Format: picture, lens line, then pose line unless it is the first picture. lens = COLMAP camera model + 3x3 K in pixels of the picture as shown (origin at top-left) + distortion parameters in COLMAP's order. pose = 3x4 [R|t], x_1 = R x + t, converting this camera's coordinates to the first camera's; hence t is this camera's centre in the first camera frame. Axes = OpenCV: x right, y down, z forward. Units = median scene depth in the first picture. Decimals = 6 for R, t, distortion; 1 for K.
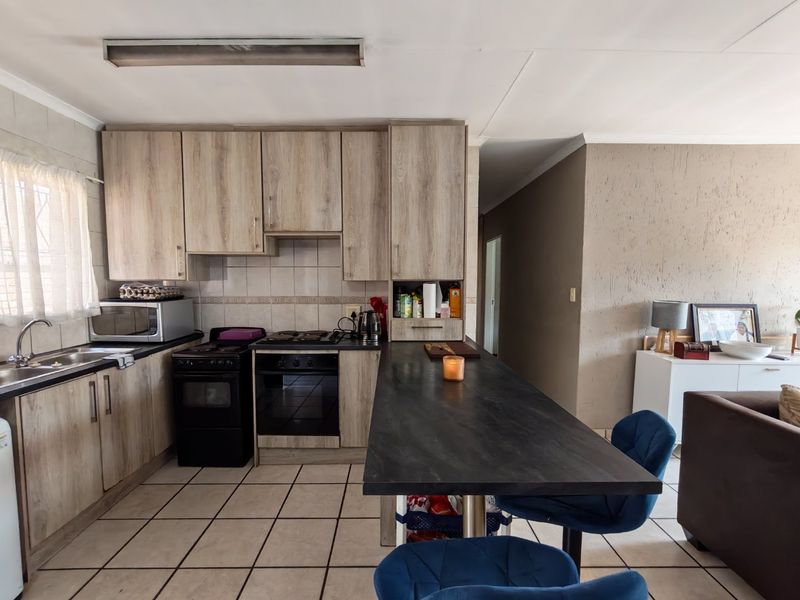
lens RADIAL K [[367.1, 0, 393.4], [0, 367.1, 303.9], [0, 0, 1]] dist [-0.001808, 0.001283]
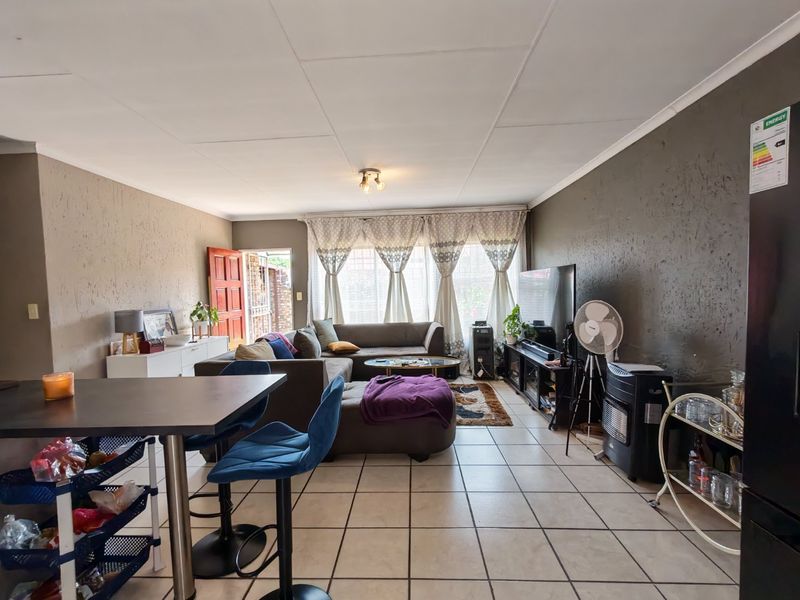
lens RADIAL K [[367.1, 0, 393.4], [0, 367.1, 303.9], [0, 0, 1]] dist [-0.001808, 0.001283]
pose [[0.063242, -0.046496, 0.996915, -0.381387], [0.100099, 0.994172, 0.040018, 0.010696], [-0.992966, 0.097260, 0.067527, 0.047004]]
